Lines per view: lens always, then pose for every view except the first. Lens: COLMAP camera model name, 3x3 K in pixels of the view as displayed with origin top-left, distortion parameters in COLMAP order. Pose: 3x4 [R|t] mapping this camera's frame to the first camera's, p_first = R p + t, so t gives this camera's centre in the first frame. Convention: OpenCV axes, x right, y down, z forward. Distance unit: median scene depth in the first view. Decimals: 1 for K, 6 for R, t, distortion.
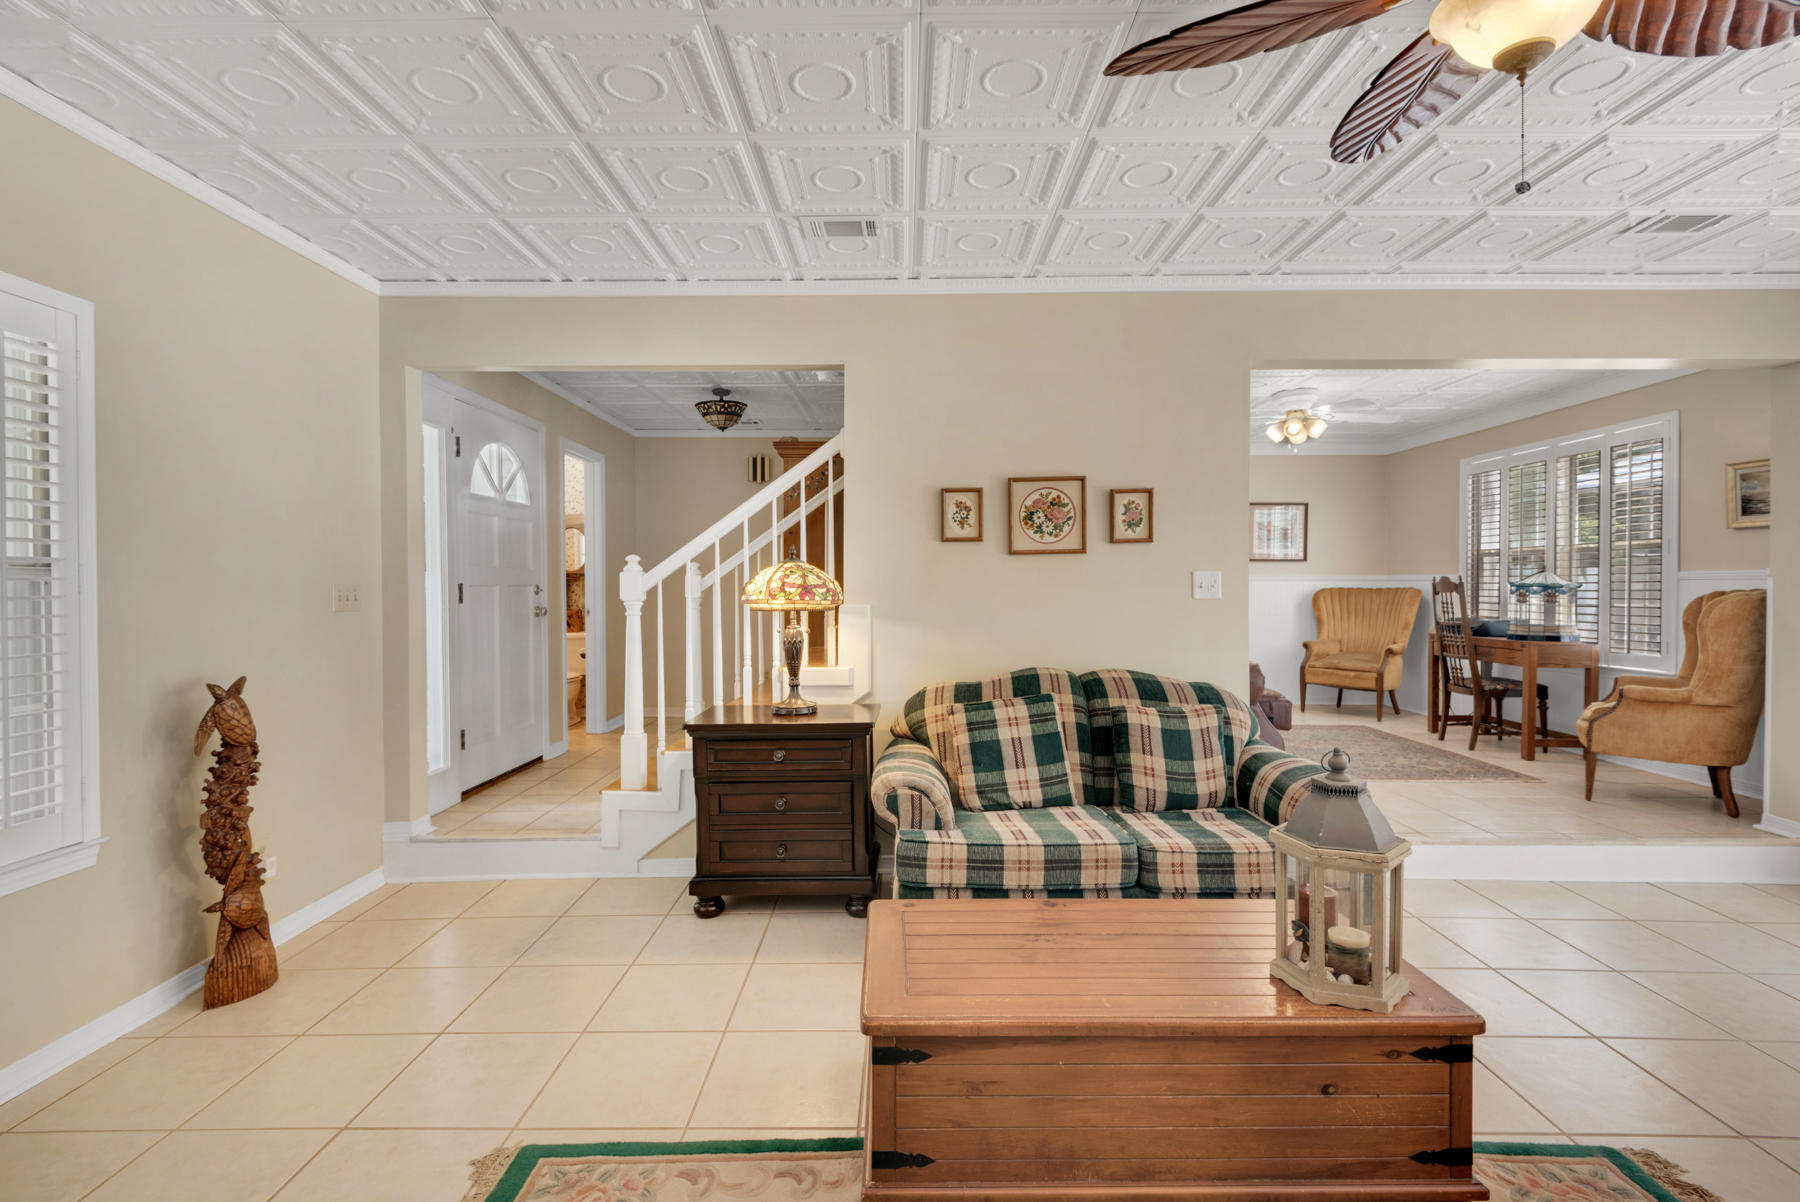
lens RADIAL K [[803.4, 0, 906.1], [0, 803.4, 594.0], [0, 0, 1]] dist [0.010843, -0.003396]
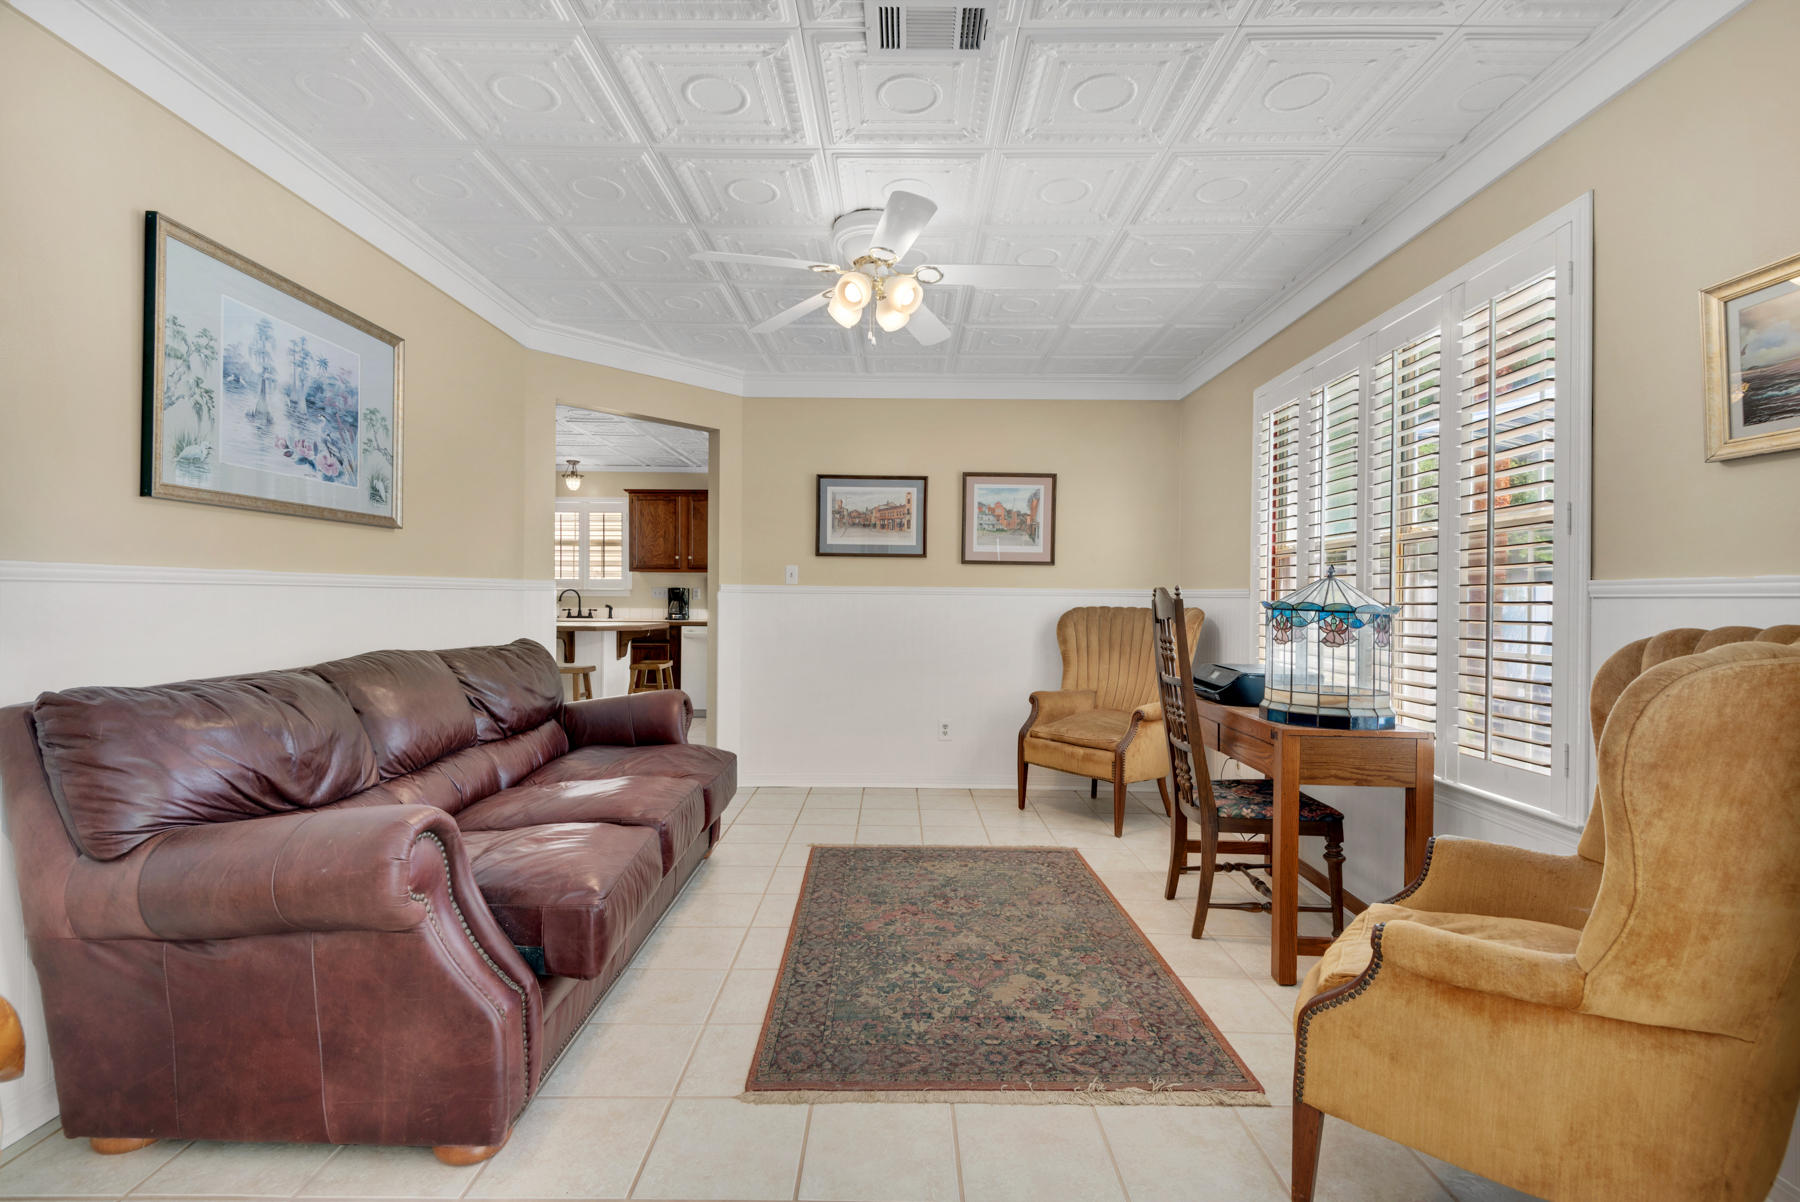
lens RADIAL K [[803.4, 0, 900.4], [0, 803.4, 595.5], [0, 0, 1]] dist [0.010843, -0.003396]
pose [[0.999819, 0.017639, 0.007107, 0.487166], [-0.017527, 0.999725, -0.015603, -0.005808], [-0.007380, 0.015476, 0.999853, 0.478221]]
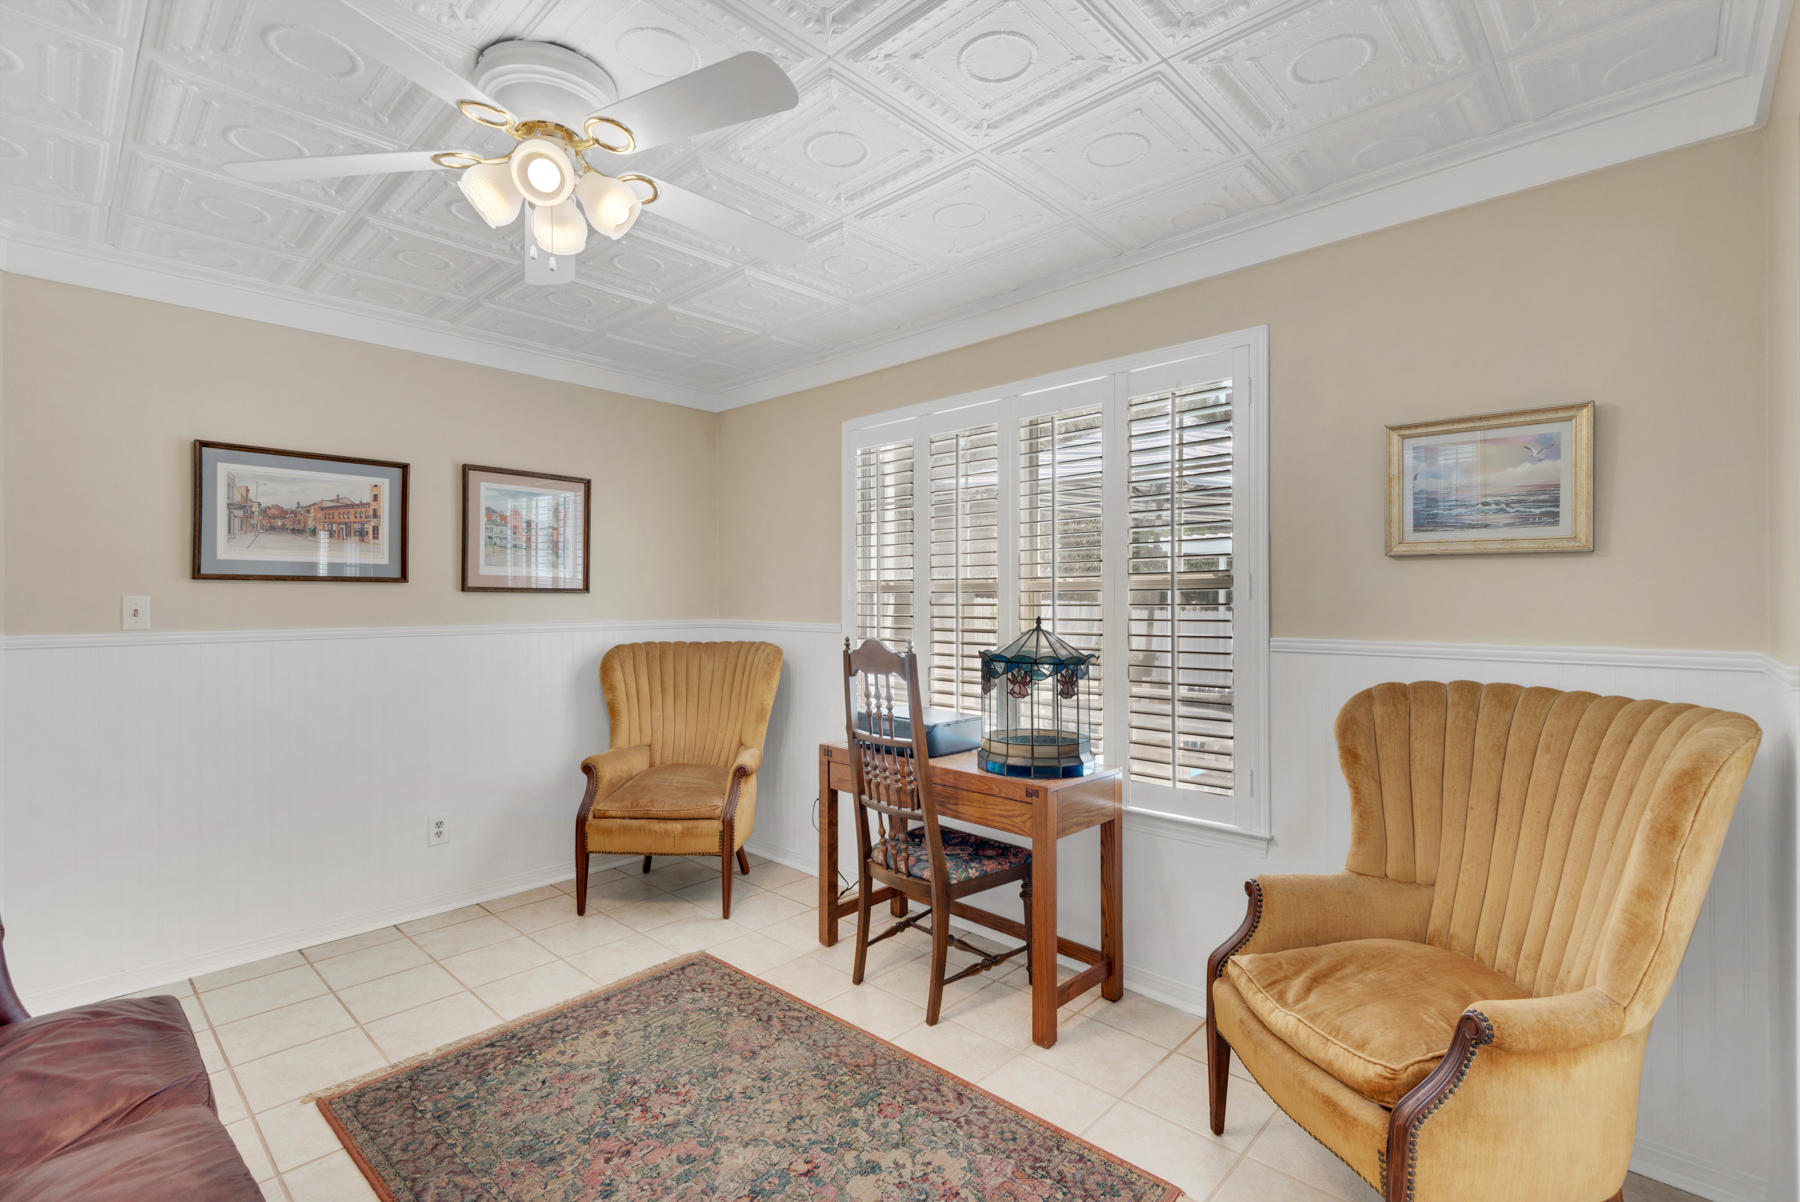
lens RADIAL K [[803.4, 0, 896.2], [0, 803.4, 594.9], [0, 0, 1]] dist [0.010843, -0.003396]
pose [[0.683643, 0.012628, 0.729707, 0.337389], [0.004851, 0.999750, -0.021847, -0.035880], [-0.729800, 0.018475, 0.683411, 0.667101]]
